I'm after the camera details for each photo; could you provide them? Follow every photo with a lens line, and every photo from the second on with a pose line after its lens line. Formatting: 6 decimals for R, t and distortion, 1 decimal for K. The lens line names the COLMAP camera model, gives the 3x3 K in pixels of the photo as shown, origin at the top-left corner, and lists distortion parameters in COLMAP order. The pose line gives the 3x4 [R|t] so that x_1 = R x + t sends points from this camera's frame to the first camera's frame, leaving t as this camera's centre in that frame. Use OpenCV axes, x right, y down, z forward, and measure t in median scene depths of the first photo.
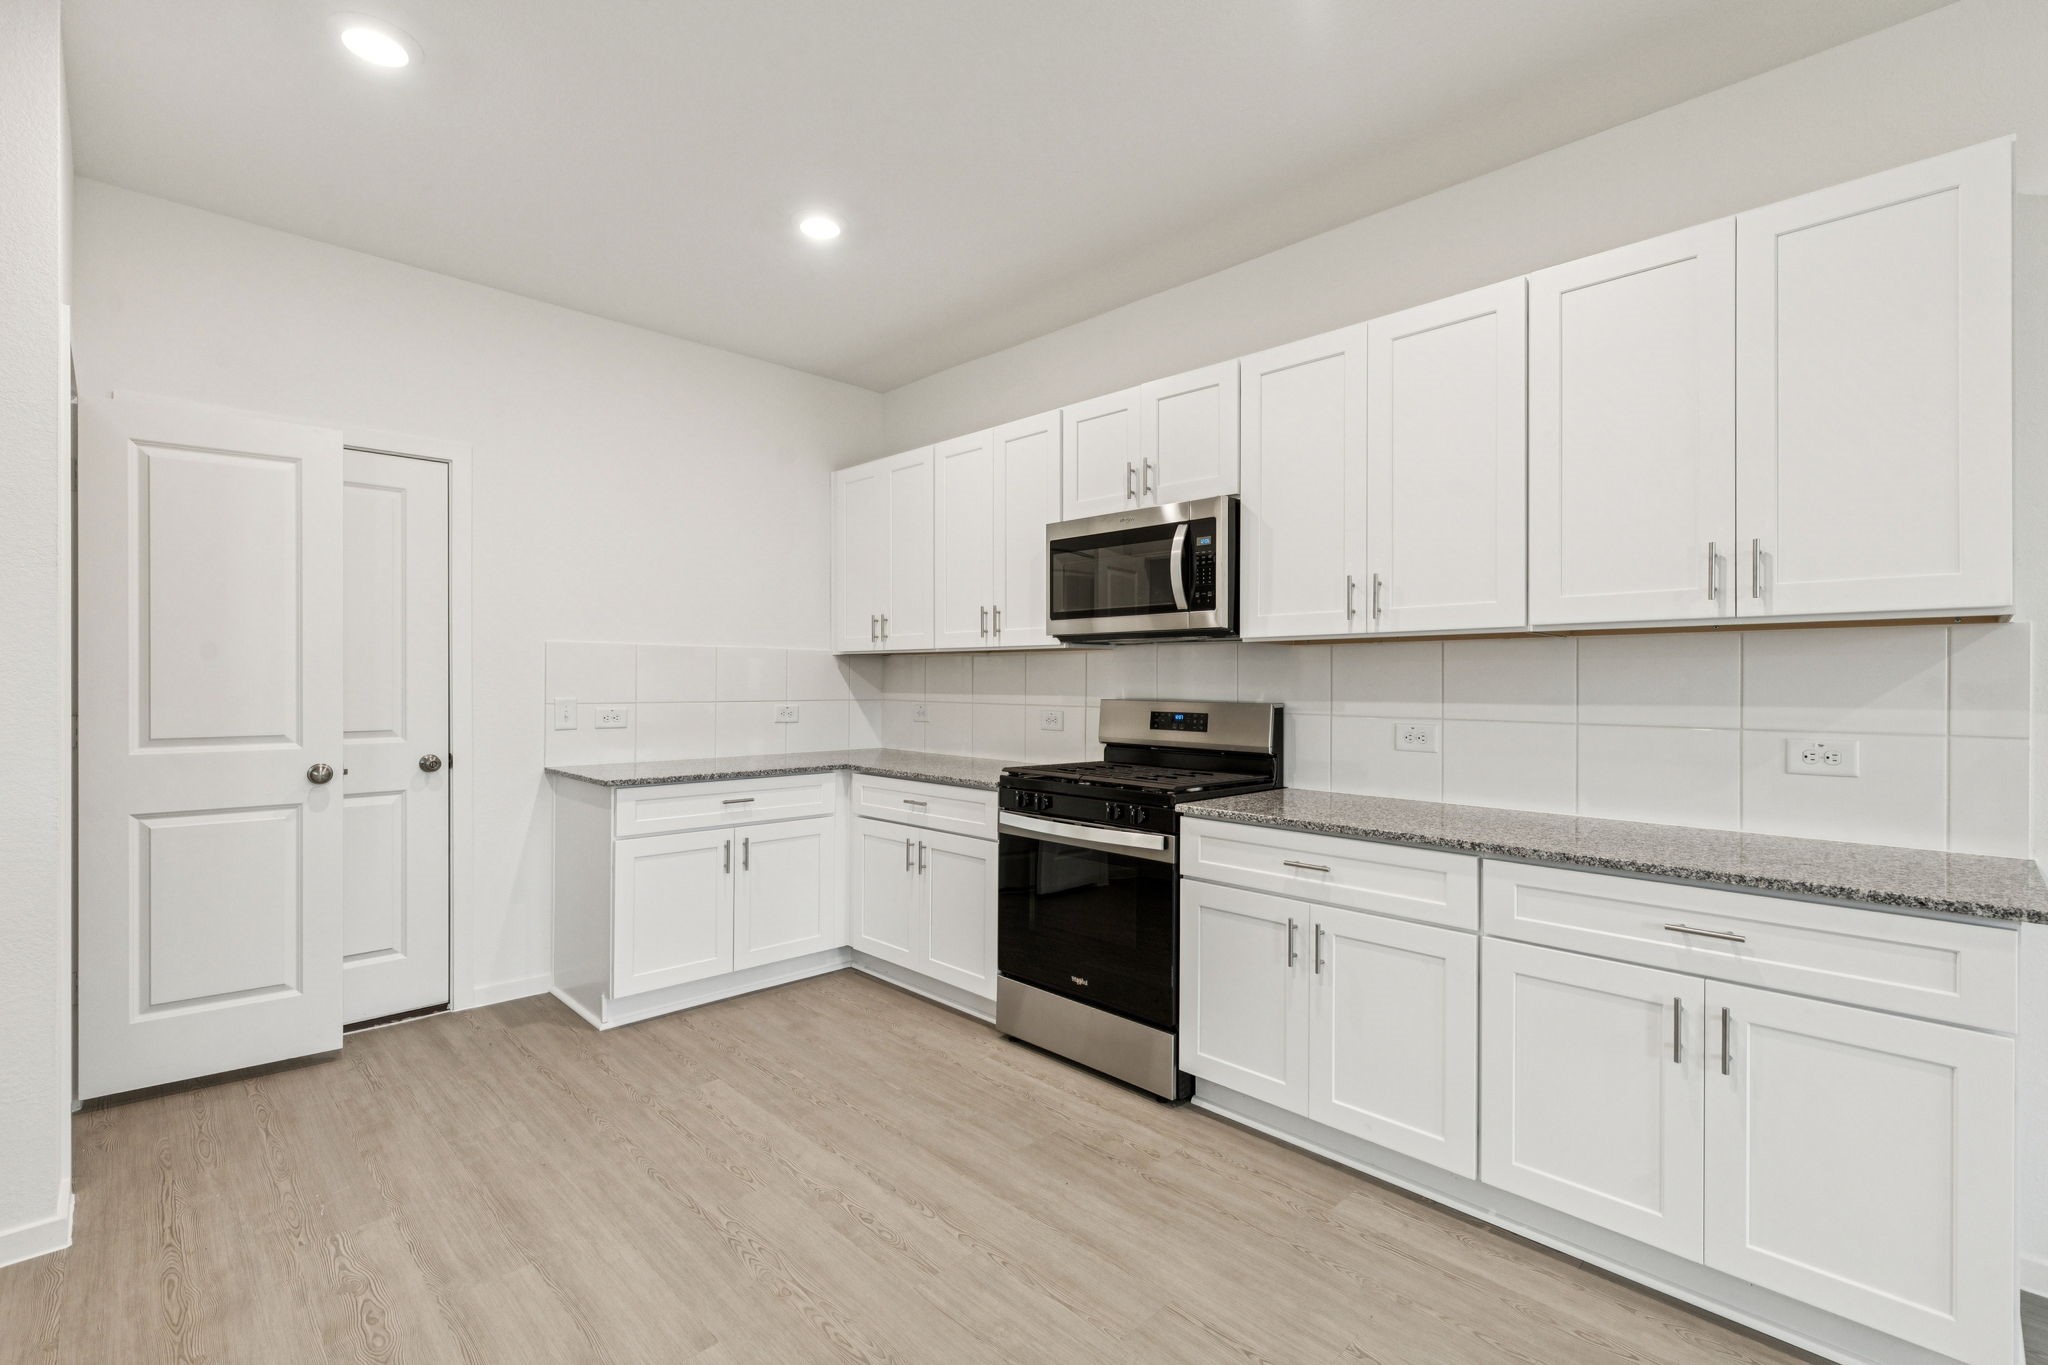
lens RADIAL K [[924.5, 0, 1025.7], [0, 924.5, 684.2], [0, 0, 1]] dist [0.005142, -0.000189]
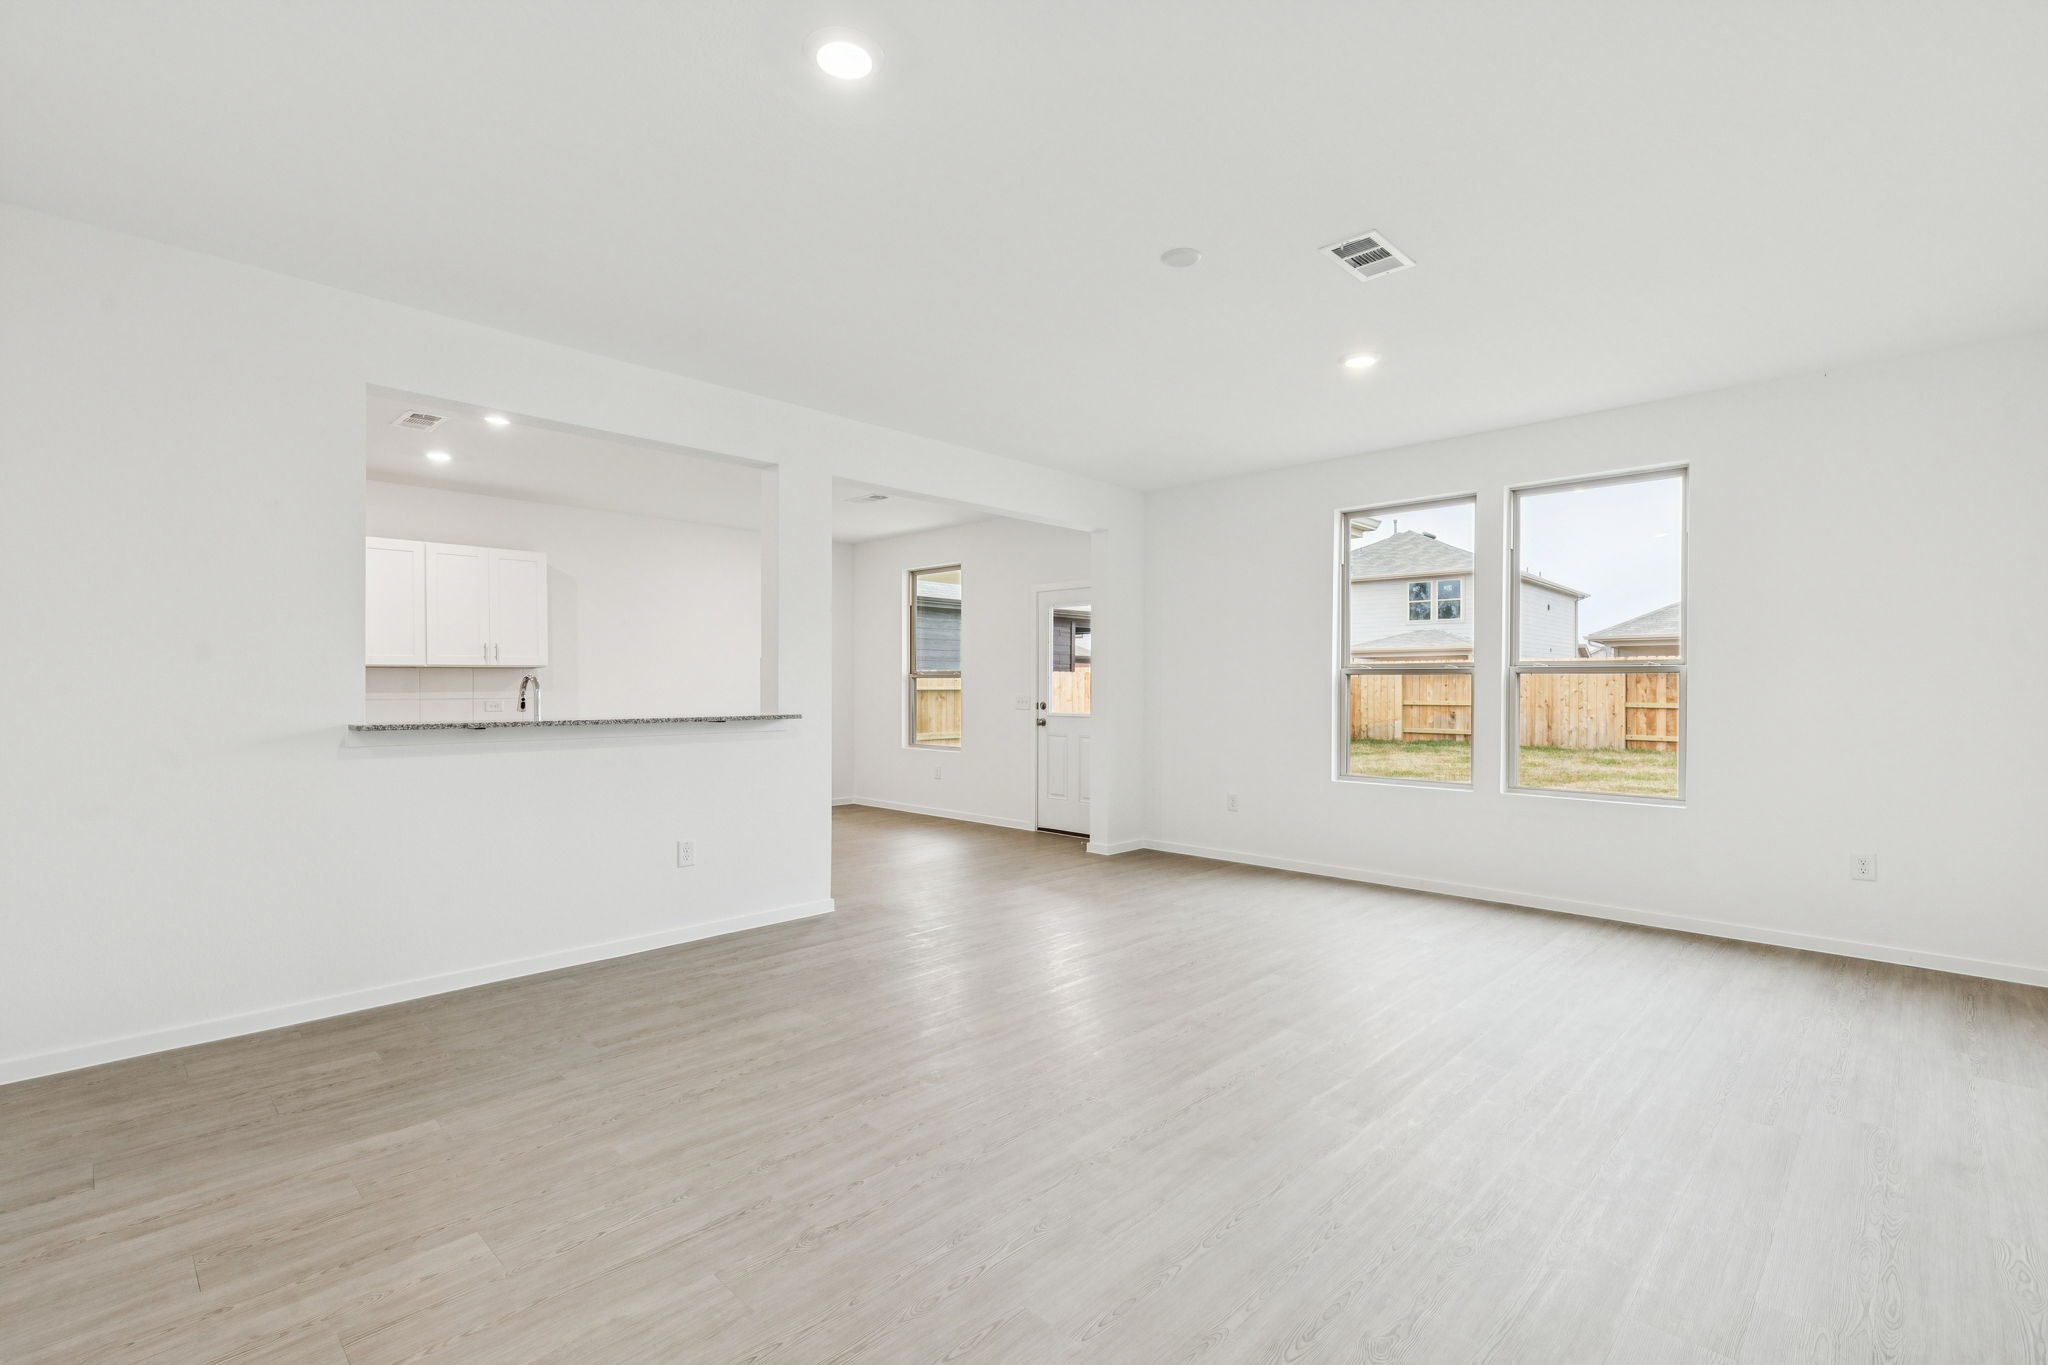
lens RADIAL K [[924.5, 0, 1025.7], [0, 924.5, 684.2], [0, 0, 1]] dist [0.005142, -0.000189]
pose [[-0.023364, -0.003495, 0.999721, -2.139257], [0.005378, 0.999979, 0.003622, -0.002022], [-0.999713, 0.005461, -0.023345, -0.719531]]
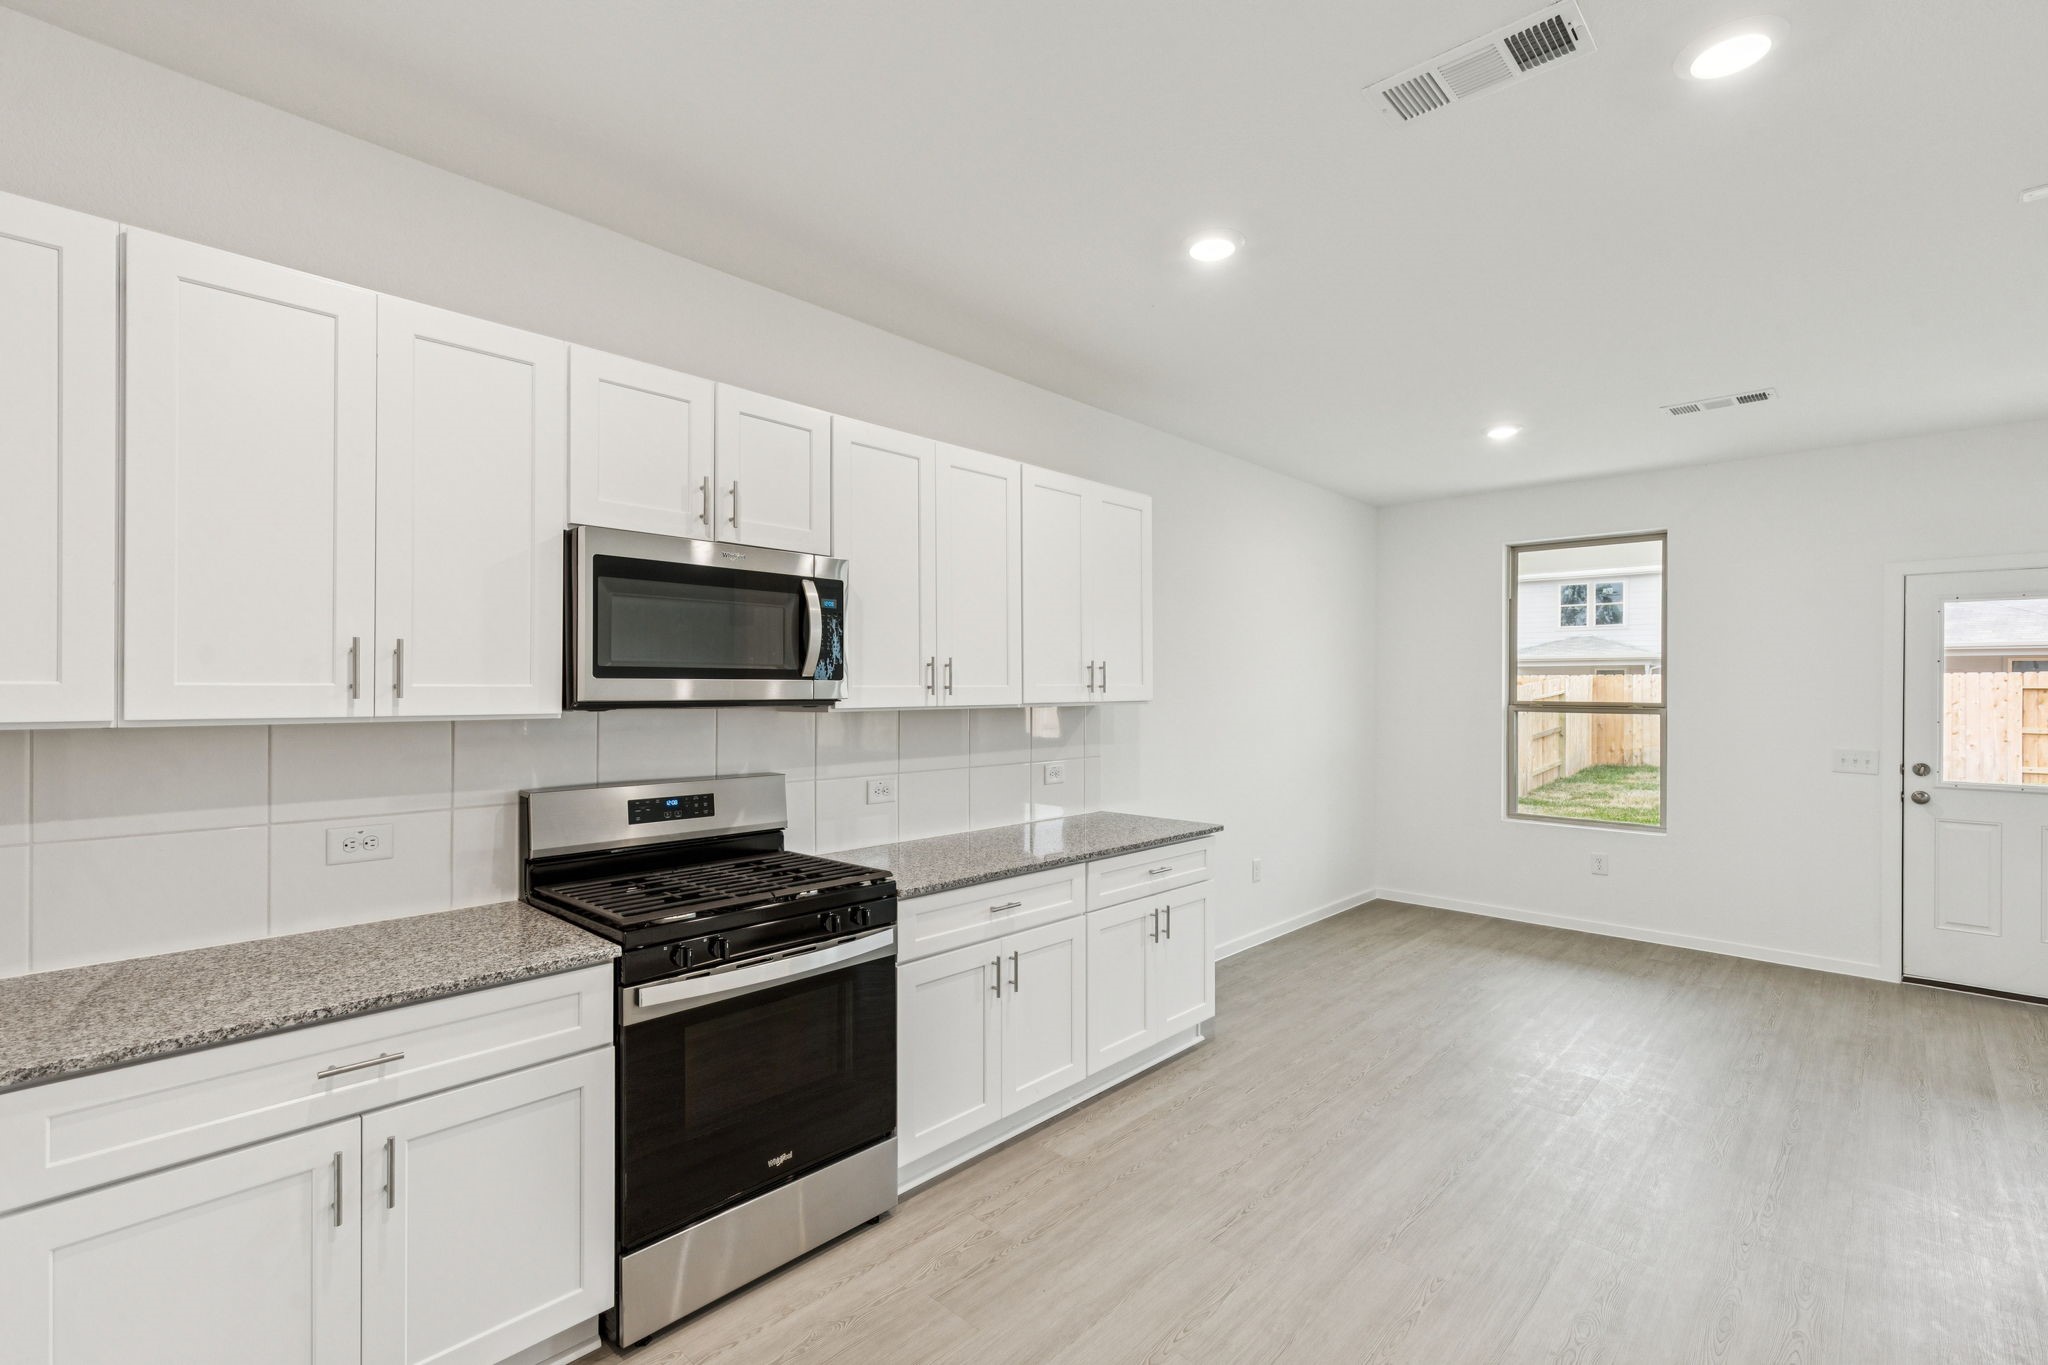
lens RADIAL K [[924.5, 0, 1025.7], [0, 924.5, 684.2], [0, 0, 1]] dist [0.005142, -0.000189]
pose [[-0.045214, -0.001009, 0.998977, -0.817352], [0.000041, 0.999999, 0.001012, -0.085163], [-0.998977, 0.000087, -0.045213, 0.942946]]
